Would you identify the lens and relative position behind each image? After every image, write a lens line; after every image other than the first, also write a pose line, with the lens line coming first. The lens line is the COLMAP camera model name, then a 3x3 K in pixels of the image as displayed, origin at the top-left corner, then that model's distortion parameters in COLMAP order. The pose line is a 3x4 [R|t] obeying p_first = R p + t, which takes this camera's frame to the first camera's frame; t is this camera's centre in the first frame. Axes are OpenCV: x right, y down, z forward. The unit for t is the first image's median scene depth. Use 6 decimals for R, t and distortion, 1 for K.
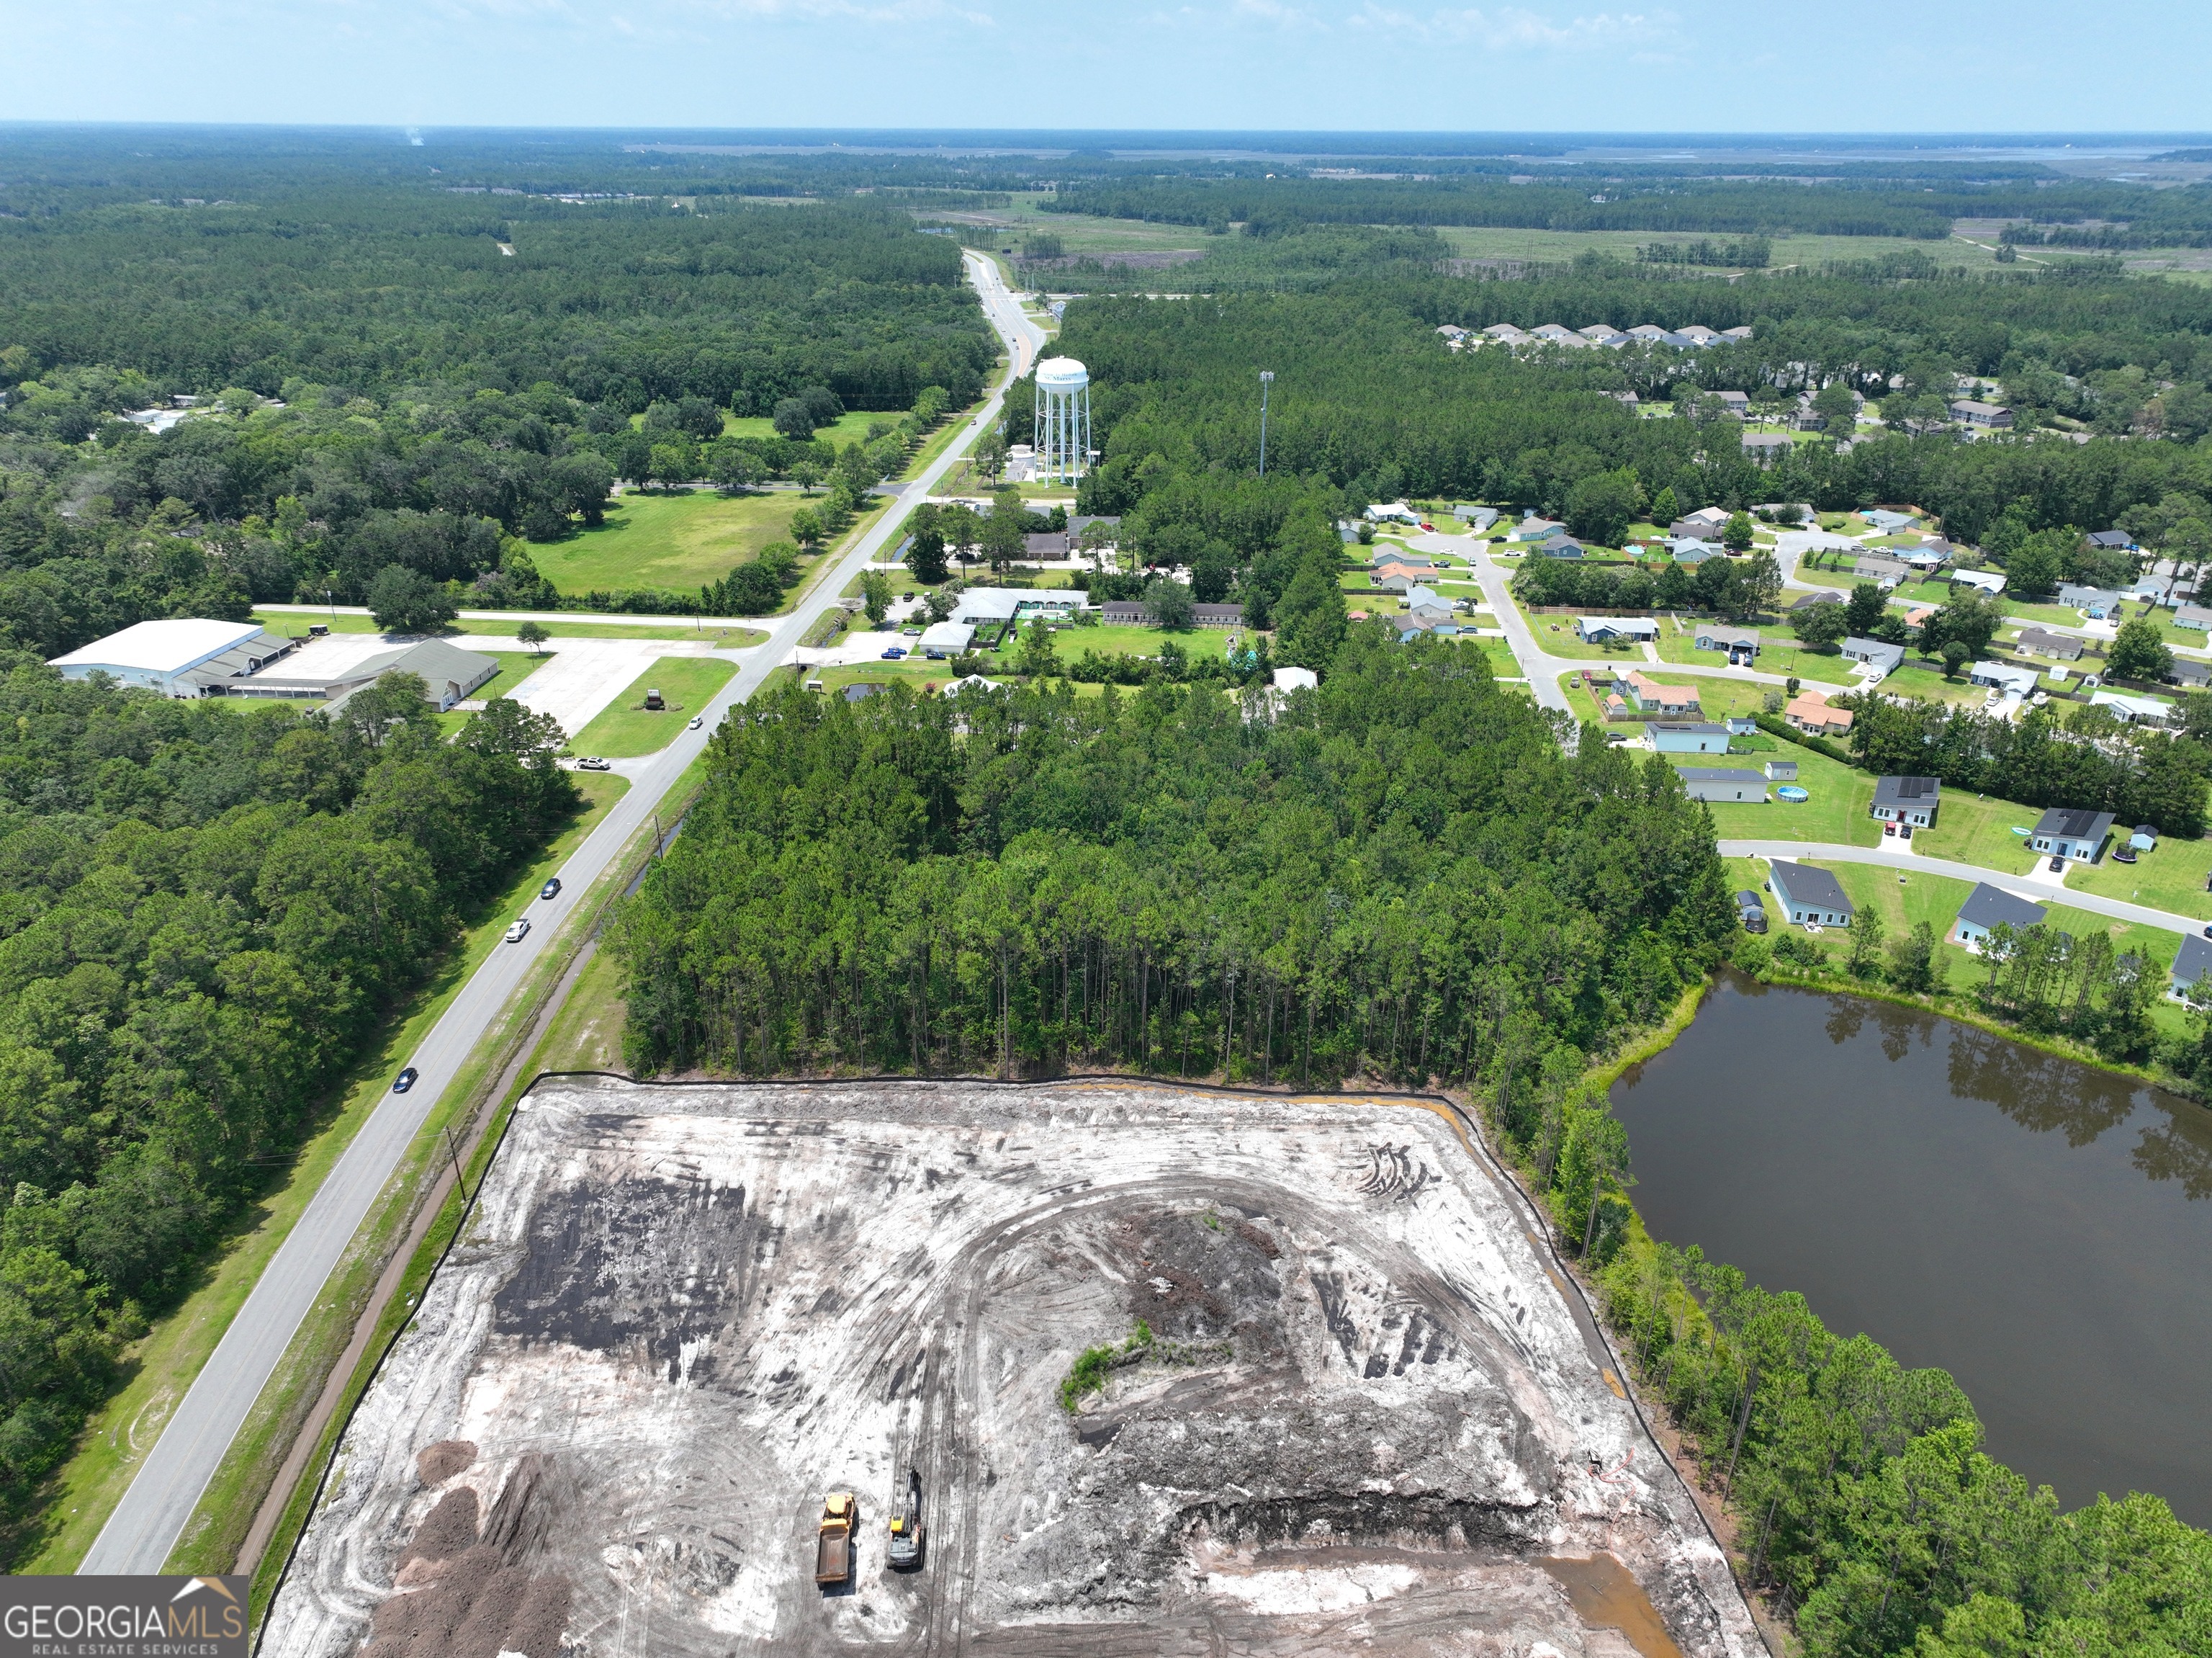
lens RADIAL K [[1555.9, 0, 1106.1], [0, 1555.9, 828.8], [0, 0, 1]] dist [-0.005593, 0.024940]
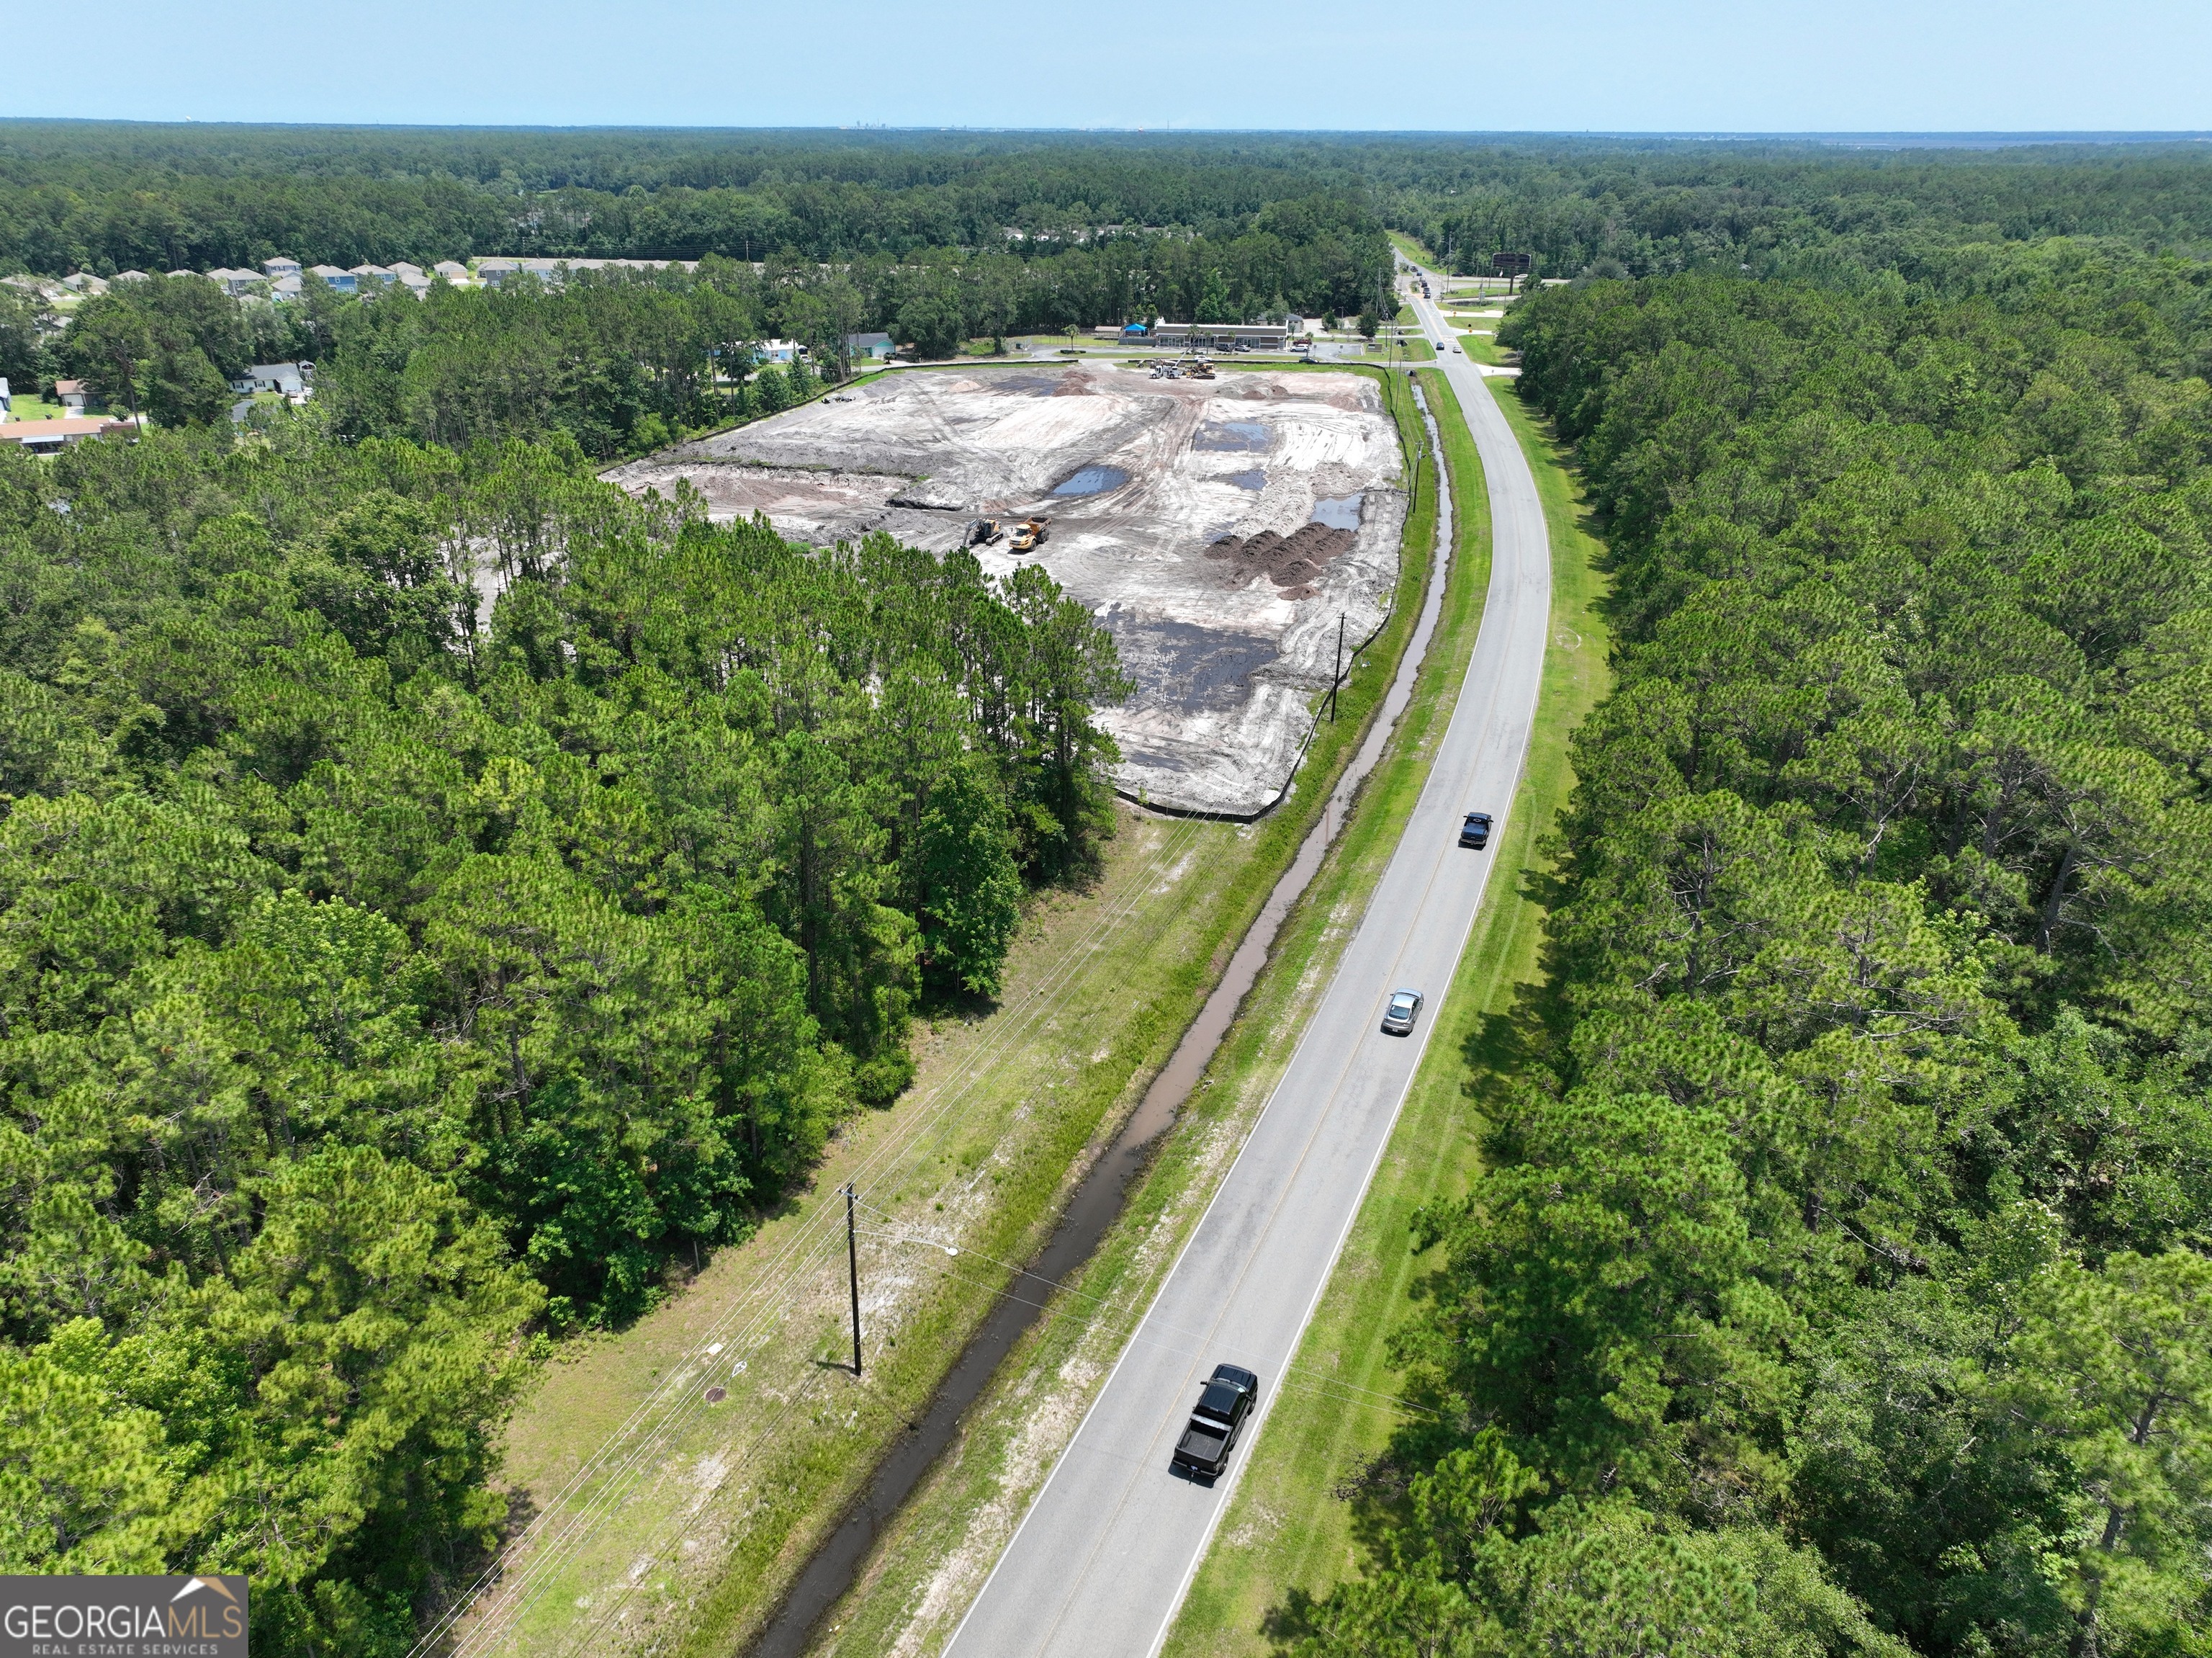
lens RADIAL K [[1555.9, 0, 1103.7], [0, 1555.9, 830.3], [0, 0, 1]] dist [-0.005593, 0.024940]
pose [[-0.934799, -0.155959, 0.319105, -0.455681], [0.137736, 0.668954, 0.730431, -0.252809], [-0.327384, 0.726758, -0.603856, 1.255117]]
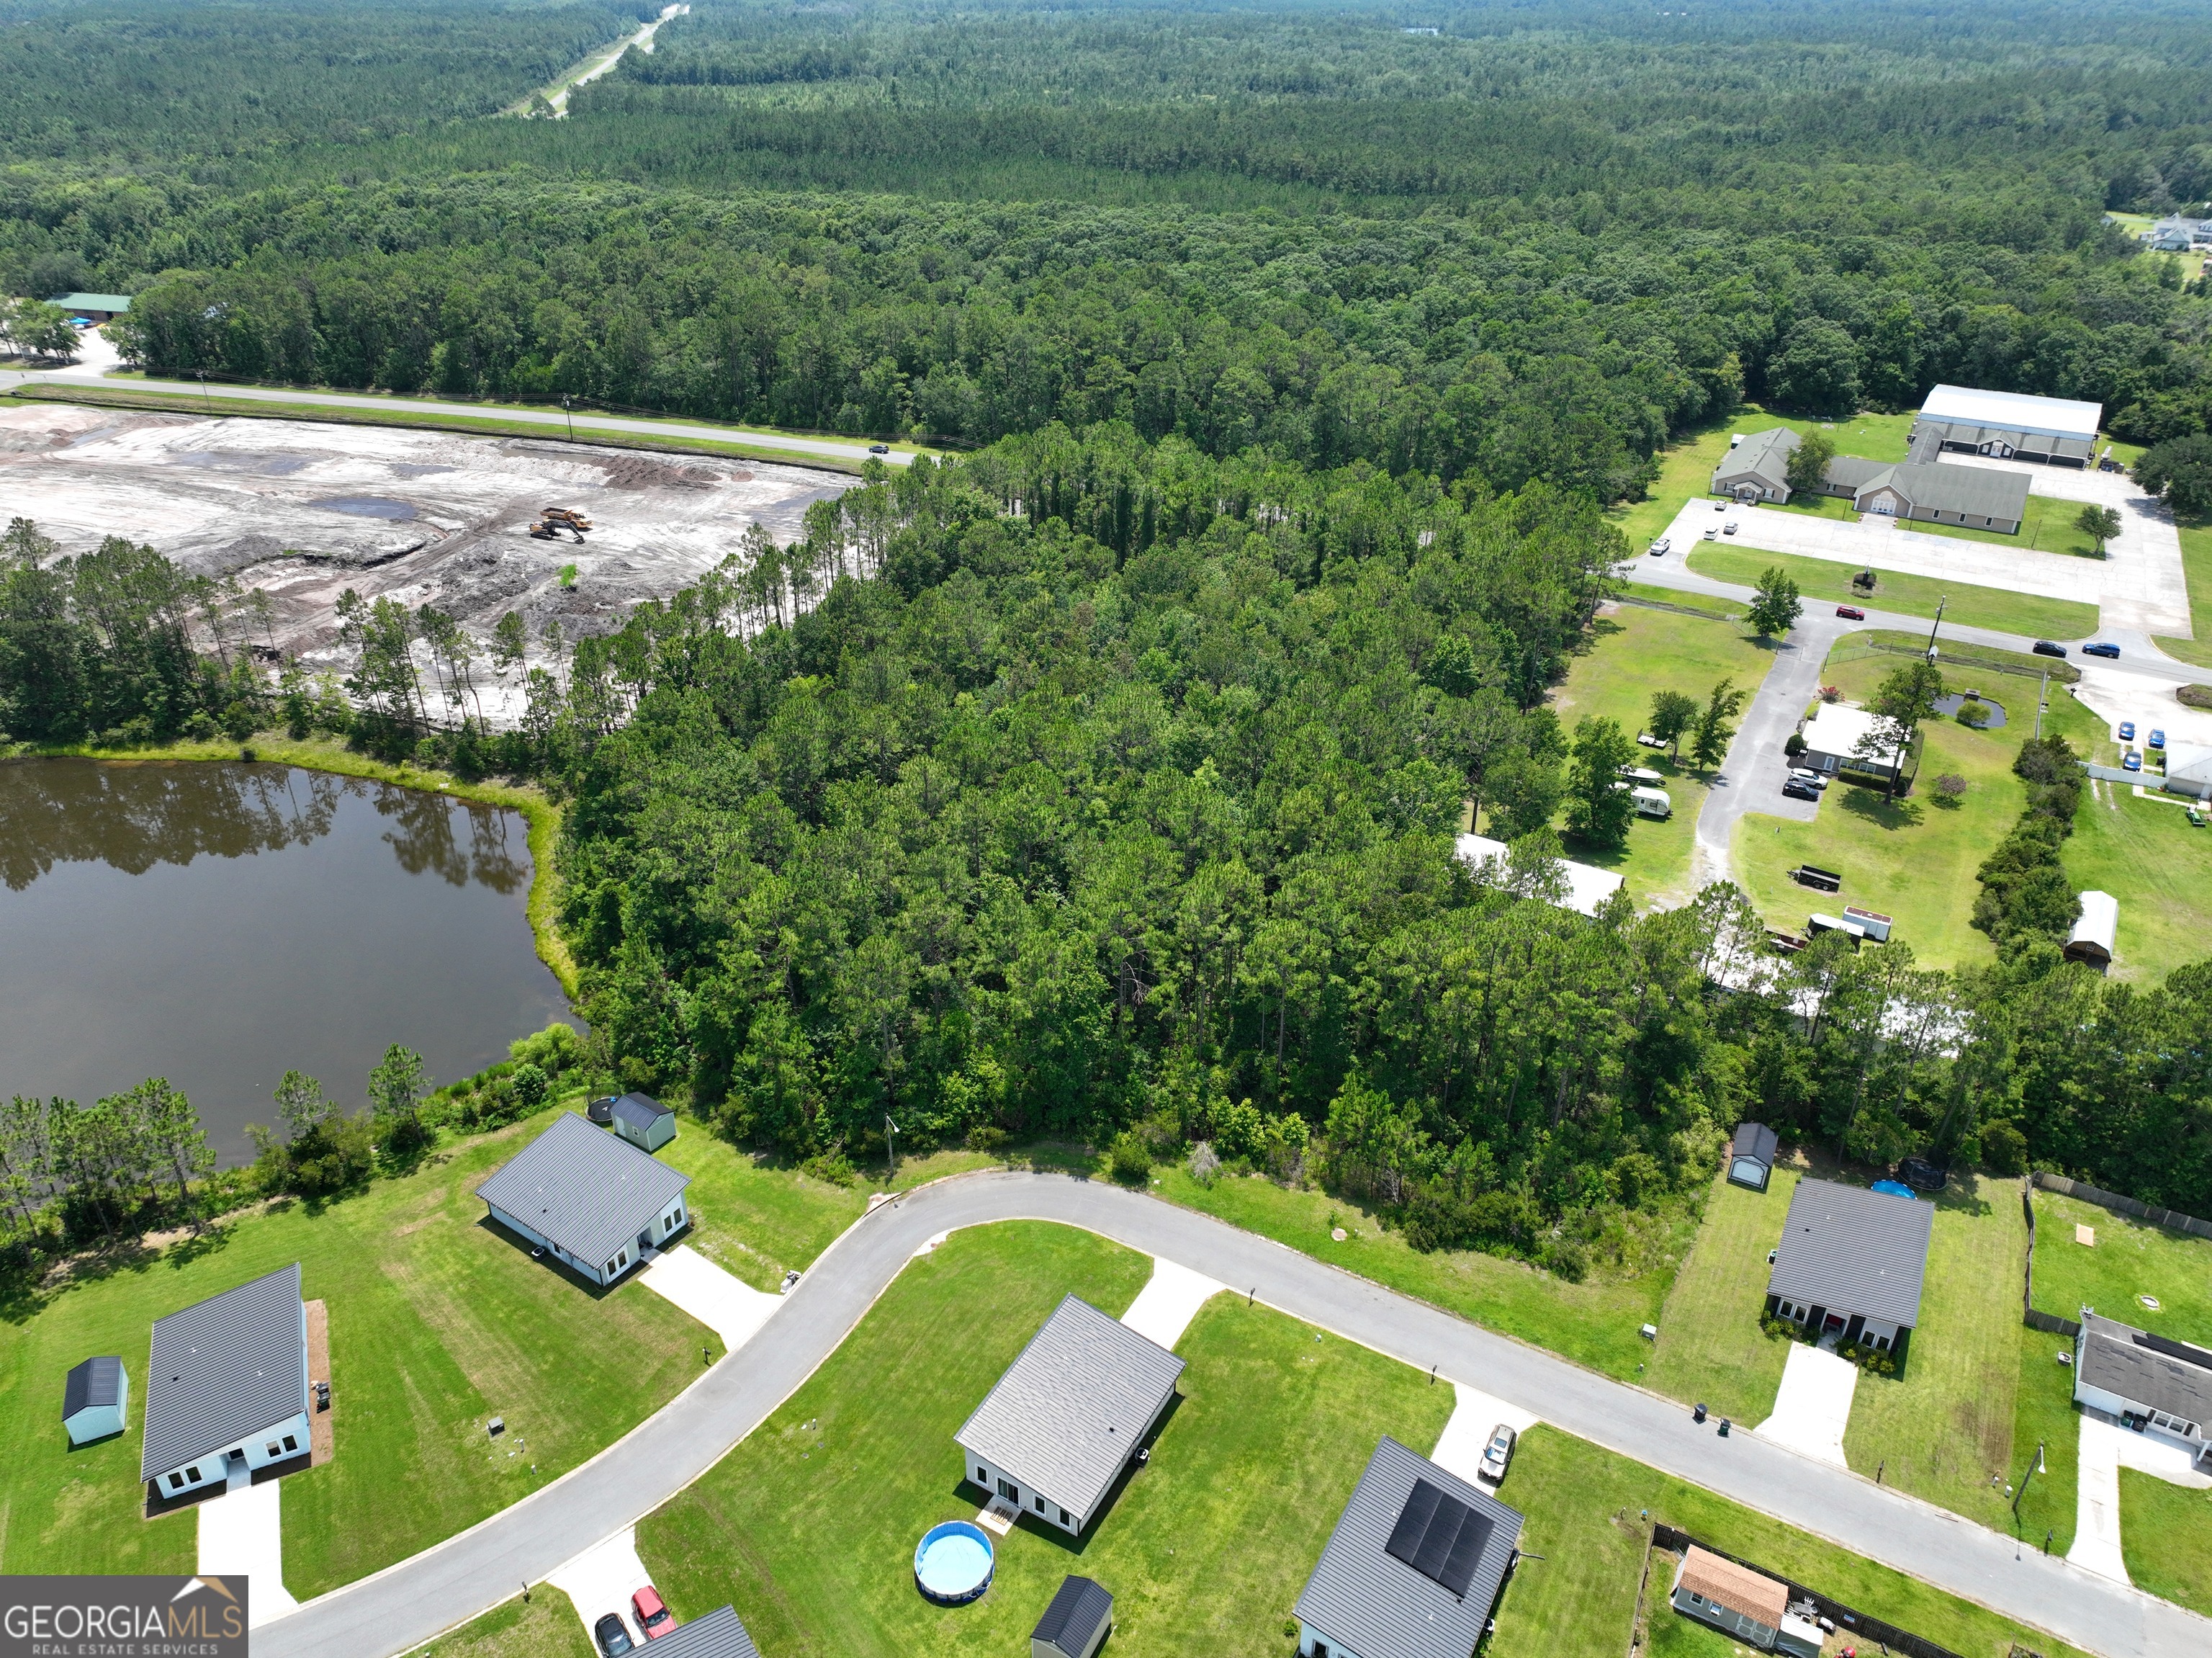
lens RADIAL K [[1555.9, 0, 1109.4], [0, 1555.9, 830.6], [0, 0, 1]] dist [-0.005593, 0.024940]
pose [[-0.423582, 0.439808, -0.791926, 0.812998], [-0.386986, 0.702581, 0.597178, -0.463253], [0.819036, 0.559418, -0.127401, 1.266544]]
